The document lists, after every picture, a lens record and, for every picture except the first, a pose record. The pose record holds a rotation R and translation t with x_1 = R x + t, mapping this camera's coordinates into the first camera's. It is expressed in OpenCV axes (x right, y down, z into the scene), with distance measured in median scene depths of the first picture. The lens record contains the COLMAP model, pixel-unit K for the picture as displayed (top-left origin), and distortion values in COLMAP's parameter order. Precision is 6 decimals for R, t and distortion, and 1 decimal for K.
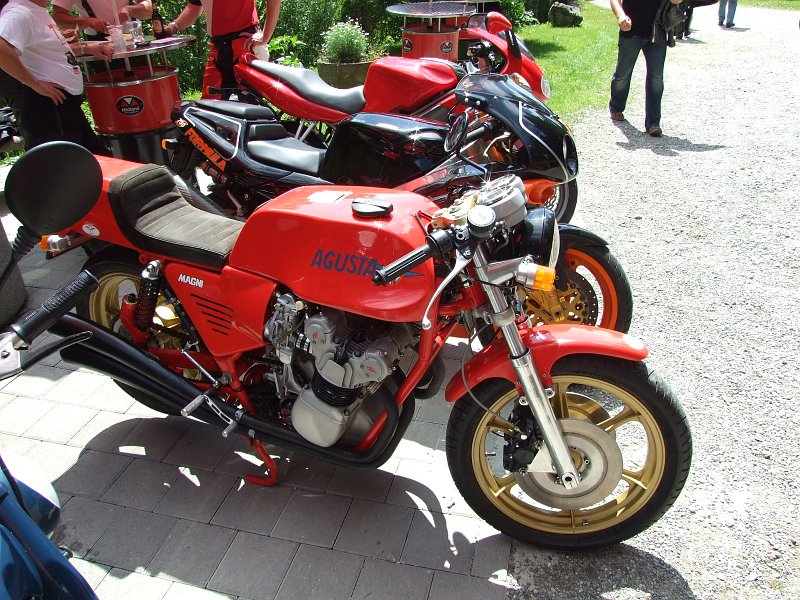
lens RADIAL K [[634.0, 0, 395.6], [0, 634.0, 282.1], [0, 0, 1]] dist [-0.068585, 0.061036]
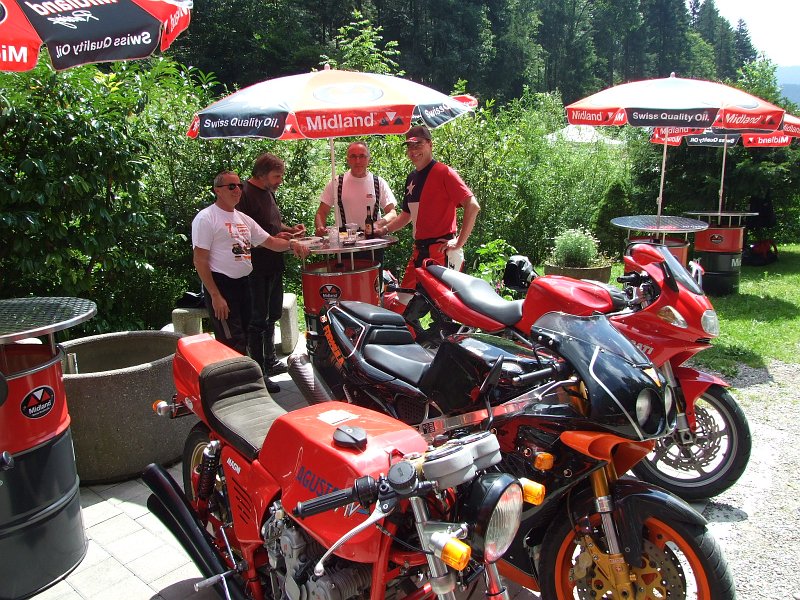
lens RADIAL K [[634.0, 0, 398.1], [0, 634.0, 296.6], [0, 0, 1]] dist [-0.068585, 0.061036]
pose [[0.898385, 0.104377, -0.426626, 0.284536], [-0.209984, 0.955218, -0.208482, -0.087260], [0.385760, 0.276882, 0.880071, 0.033147]]
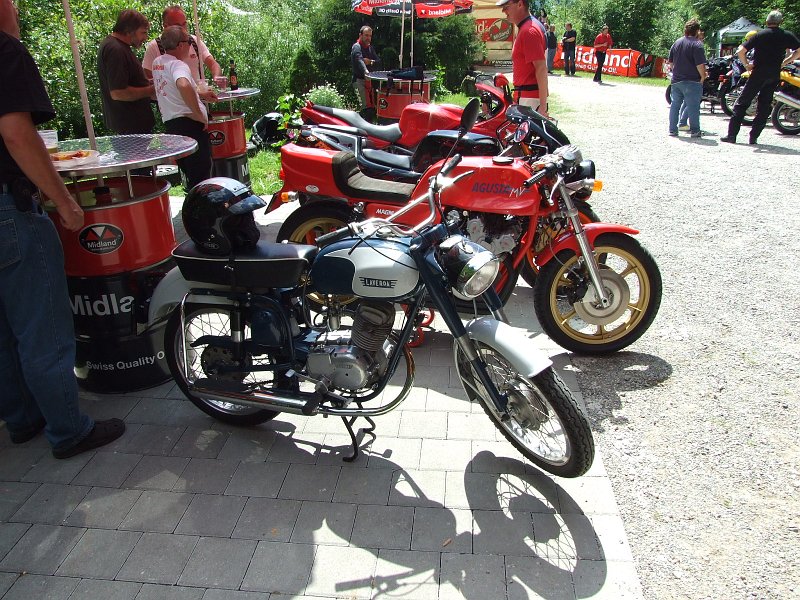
lens RADIAL K [[634.0, 0, 400.2], [0, 634.0, 297.4], [0, 0, 1]] dist [-0.068585, 0.061036]
pose [[0.986287, -0.038369, 0.160517, -0.418400], [0.051663, 0.995496, -0.079486, 0.271963], [-0.156744, 0.086689, 0.983827, -0.512263]]
